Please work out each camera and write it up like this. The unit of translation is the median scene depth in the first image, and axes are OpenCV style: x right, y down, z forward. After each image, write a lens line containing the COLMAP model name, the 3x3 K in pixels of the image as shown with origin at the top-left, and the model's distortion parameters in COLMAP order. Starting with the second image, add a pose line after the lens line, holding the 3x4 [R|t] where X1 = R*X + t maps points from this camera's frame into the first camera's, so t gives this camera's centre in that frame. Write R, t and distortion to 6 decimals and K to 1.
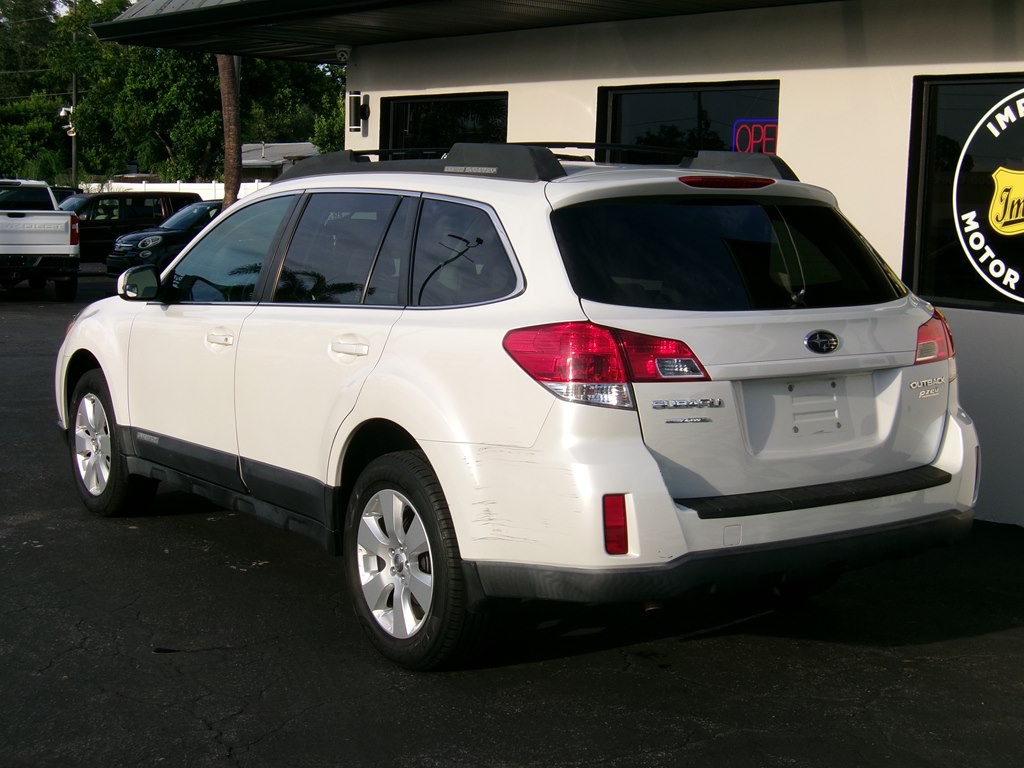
lens RADIAL K [[1572.2, 0, 515.7], [0, 1572.2, 408.0], [0, 0, 1]] dist [-0.111441, -0.045626]
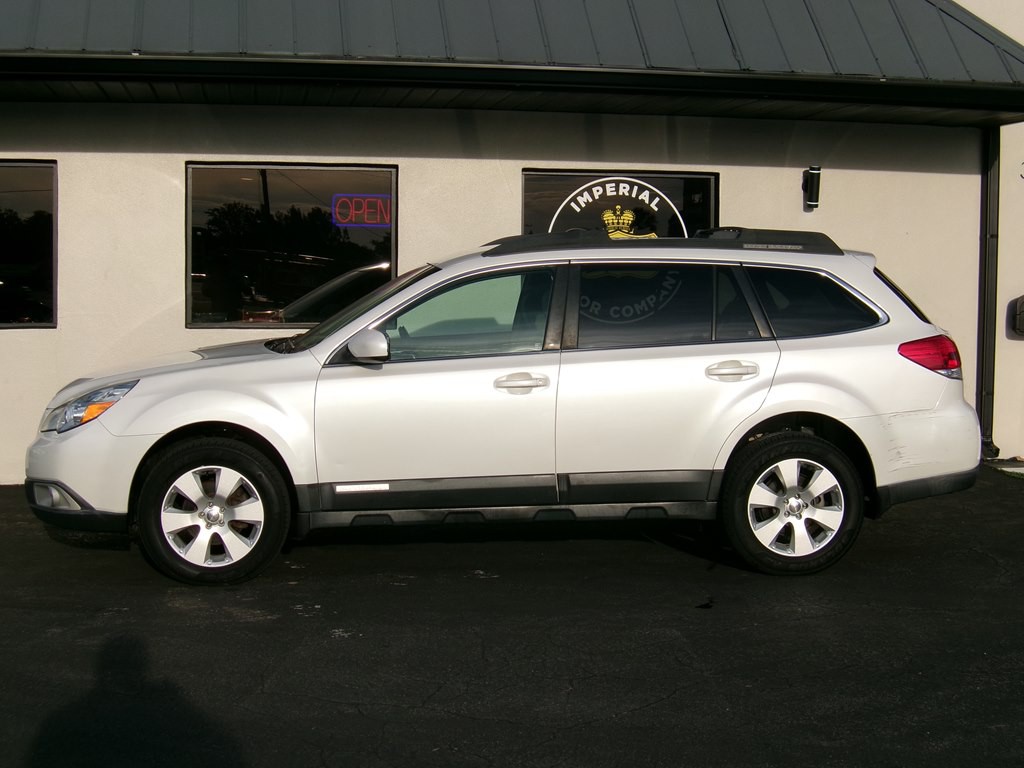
lens RADIAL K [[1575.9, 0, 512.6], [0, 1575.9, 404.7], [0, 0, 1]] dist [-0.106937, -0.055567]
pose [[0.492729, -0.100127, 0.864403, -1.413426], [0.123014, 0.991397, 0.044717, -0.093758], [-0.861444, 0.084300, 0.500807, 0.441236]]
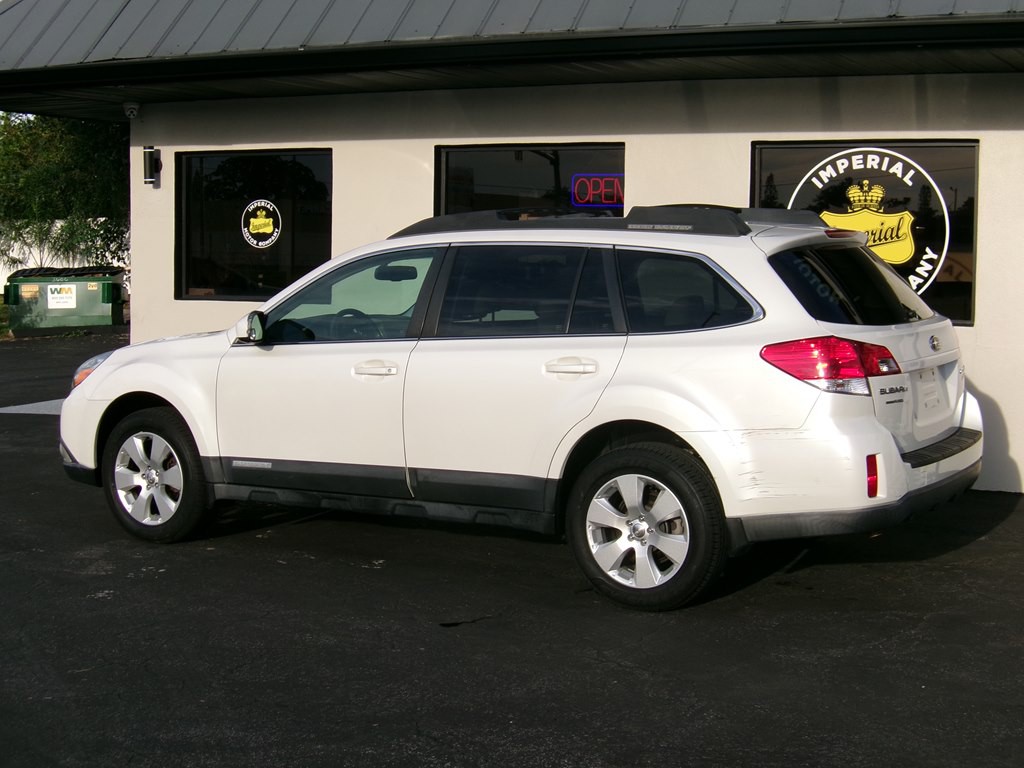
lens RADIAL K [[1572.2, 0, 515.7], [0, 1572.2, 408.0], [0, 0, 1]] dist [-0.111441, -0.045626]
pose [[0.915287, -0.064467, 0.397610, -0.635883], [0.071885, 0.997406, -0.003763, -0.004454], [-0.396336, 0.032026, 0.917547, -0.143765]]
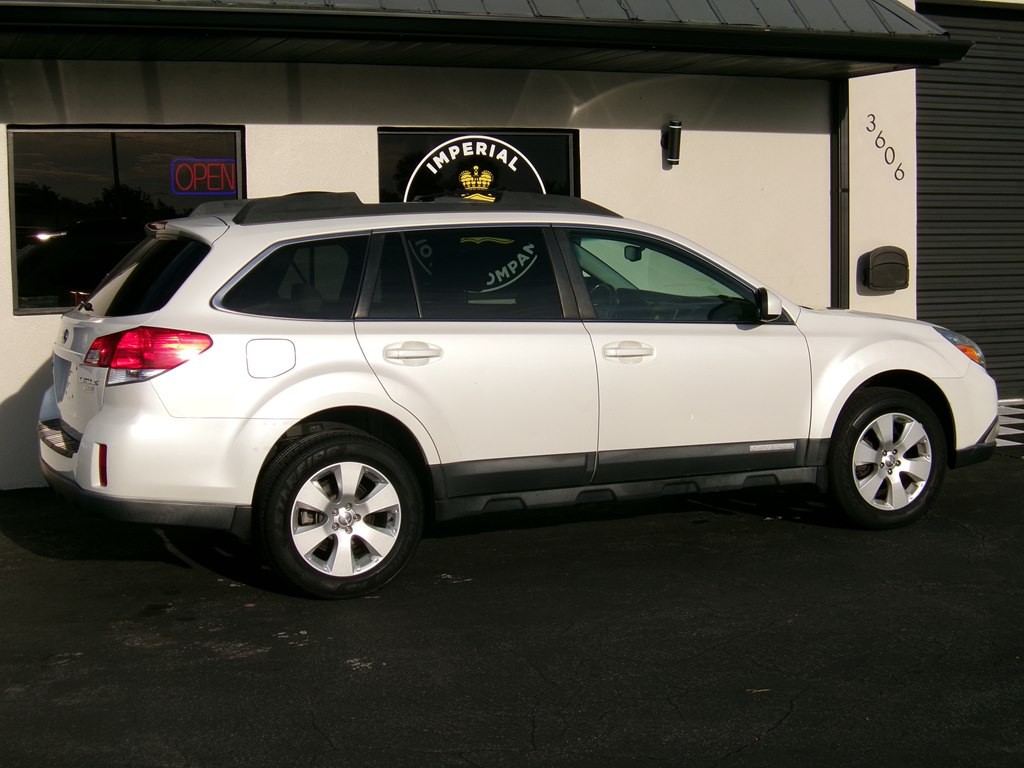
lens RADIAL K [[1575.9, 0, 512.6], [0, 1575.9, 404.7], [0, 0, 1]] dist [-0.106937, -0.055567]
pose [[0.284076, -0.140140, 0.948505, -1.391905], [0.153443, 0.983155, 0.099304, -0.140212], [-0.946444, 0.117331, 0.300794, 0.744458]]
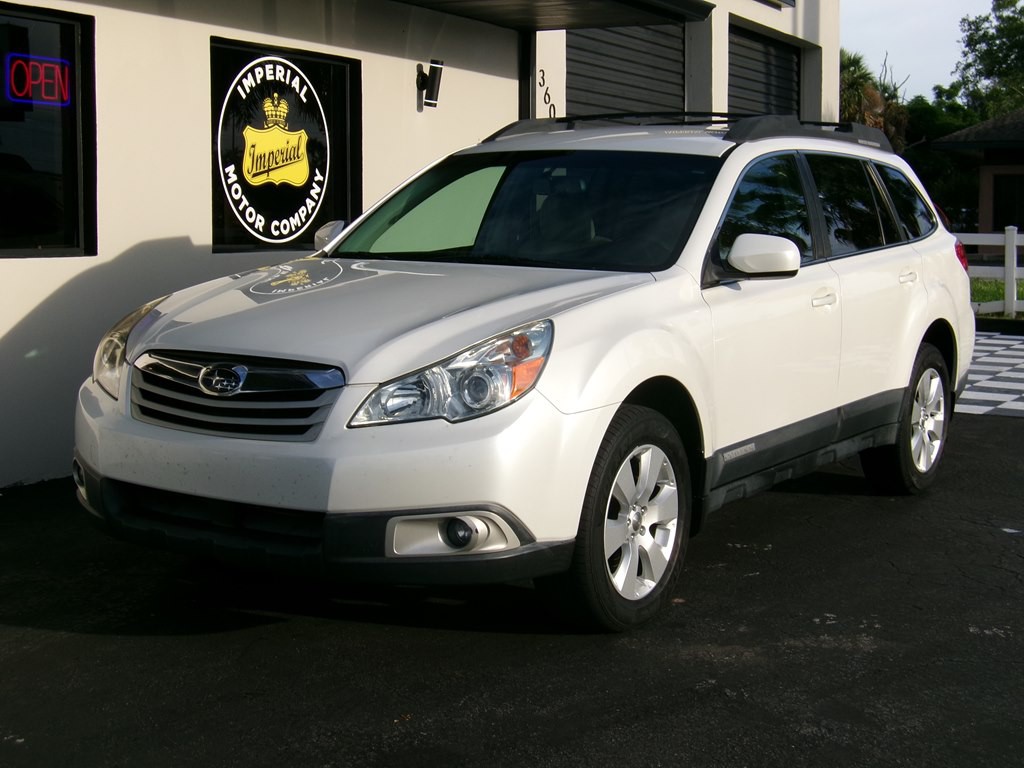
lens RADIAL K [[1583.7, 0, 515.1], [0, 1583.7, 386.0], [0, 0, 1]] dist [-0.124601, 0.071140]
pose [[-0.382329, -0.129259, 0.914941, -1.161601], [0.105966, 0.977502, 0.182378, -0.217540], [-0.917930, 0.166681, -0.360030, 1.740471]]
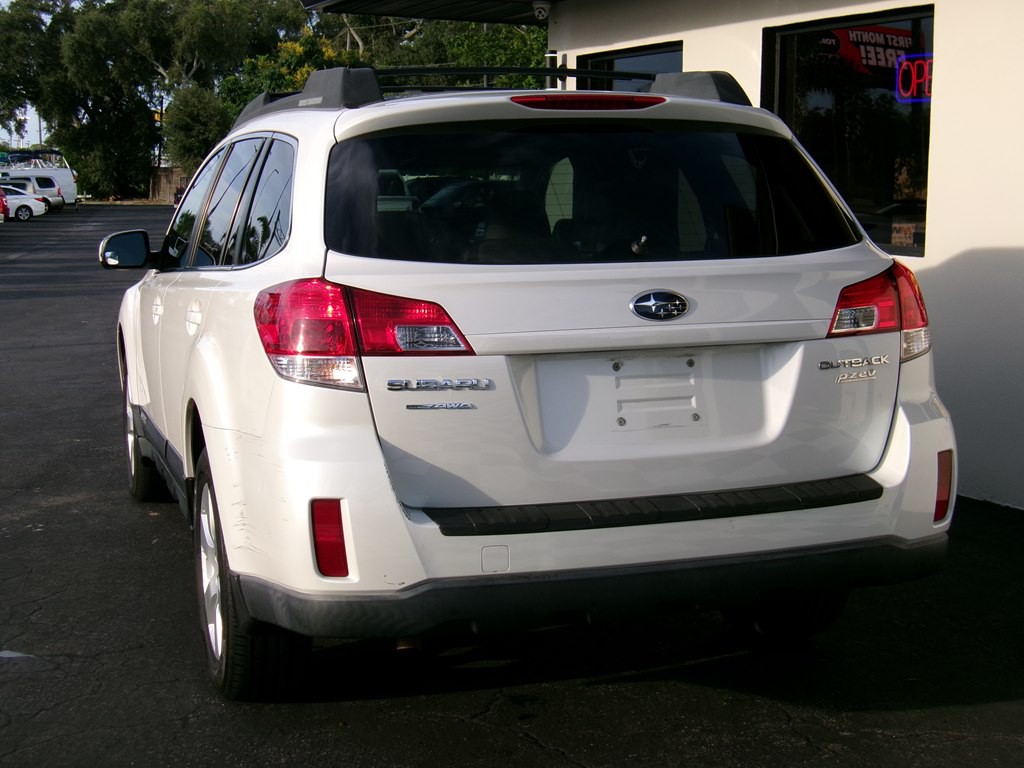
lens RADIAL K [[1567.0, 0, 513.2], [0, 1567.0, 384.4], [0, 0, 1]] dist [-0.120886, -0.018077]
pose [[0.957718, 0.013980, -0.287369, 0.297382], [-0.015997, 0.999861, -0.004674, 0.000205], [0.287263, 0.009074, 0.957809, 0.227401]]
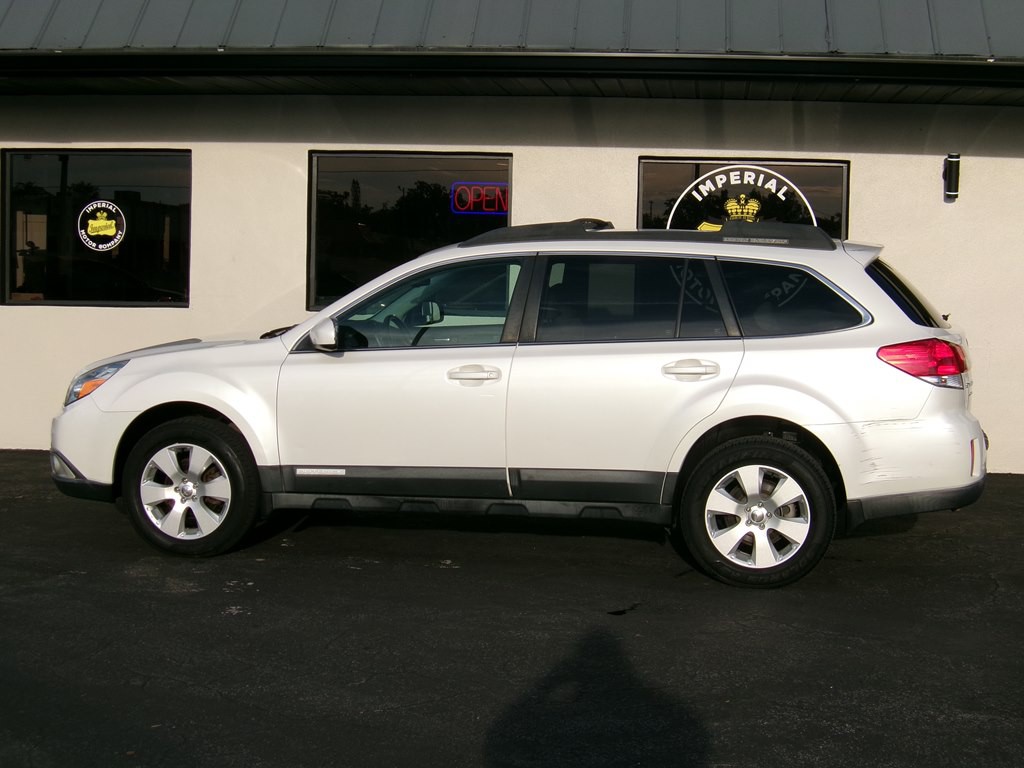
lens RADIAL K [[1575.9, 0, 512.6], [0, 1575.9, 404.7], [0, 0, 1]] dist [-0.106937, -0.055567]
pose [[0.720249, -0.085053, 0.688482, -1.138279], [0.094106, 0.995261, 0.024503, -0.054634], [-0.687303, 0.047142, 0.724840, 0.104931]]
